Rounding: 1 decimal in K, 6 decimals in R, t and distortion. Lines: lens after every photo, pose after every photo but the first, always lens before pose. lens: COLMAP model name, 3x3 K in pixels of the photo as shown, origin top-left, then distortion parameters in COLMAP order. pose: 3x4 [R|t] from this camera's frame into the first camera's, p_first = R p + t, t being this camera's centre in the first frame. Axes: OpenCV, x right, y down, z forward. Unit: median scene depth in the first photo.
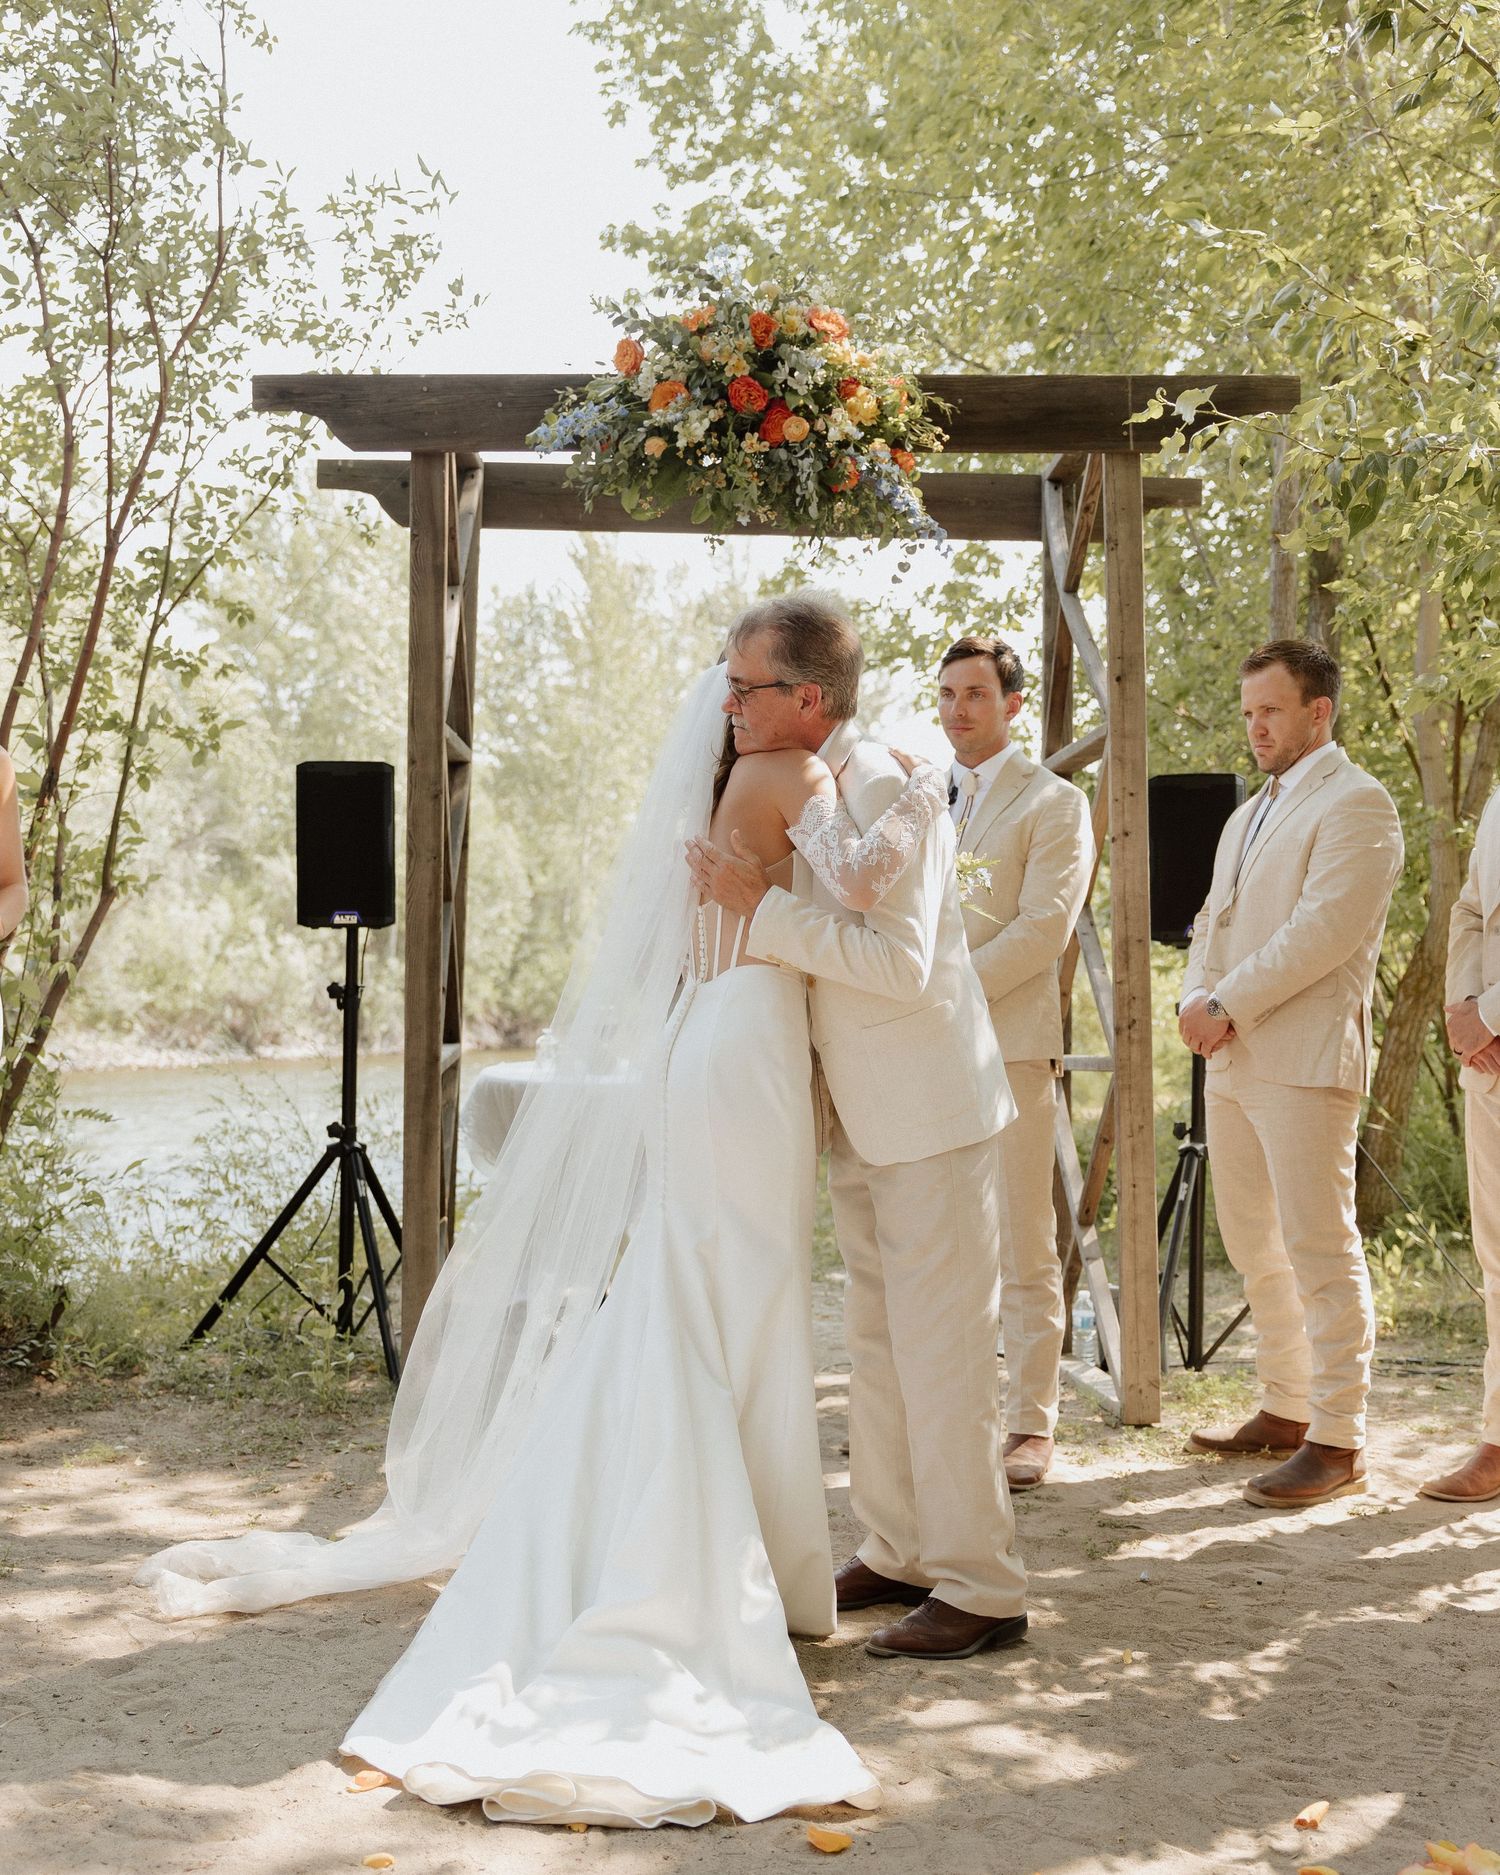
lens RADIAL K [[1981.8, 0, 750.0], [0, 1981.8, 937.5], [0, 0, 1]] dist [0.017217, 0.009894]
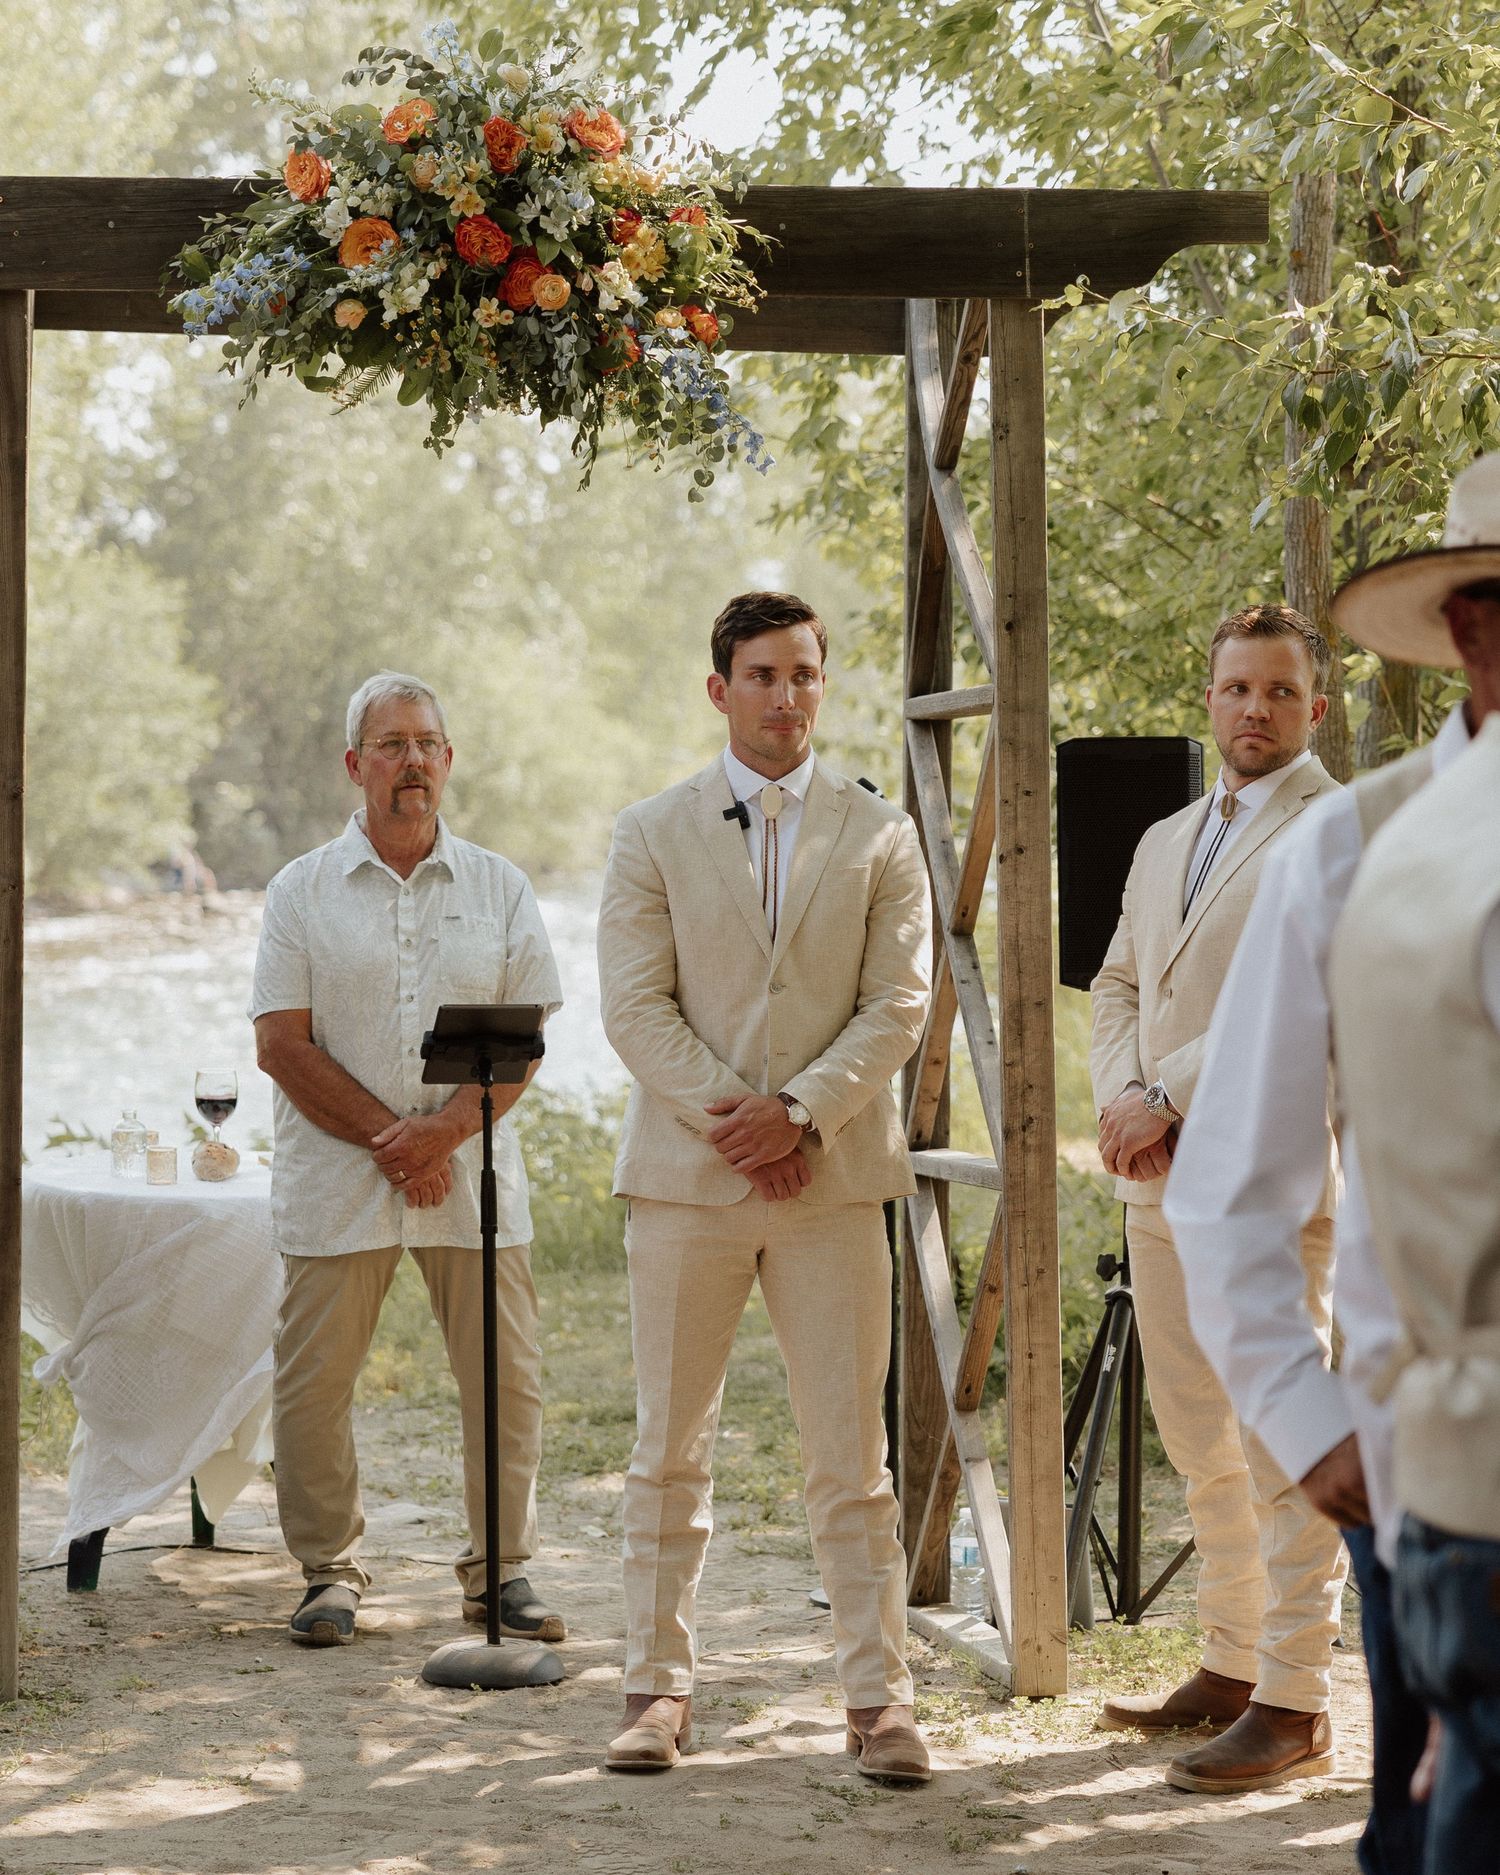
lens RADIAL K [[3804.5, 0, 750.0], [0, 3804.5, 937.5], [0, 0, 1]] dist [0.046524, -0.011445]
pose [[0.994925, -0.002199, 0.100599, -0.042747], [-0.000236, 0.999707, 0.024188, -0.059768], [-0.100623, -0.024089, 0.994633, -0.351285]]
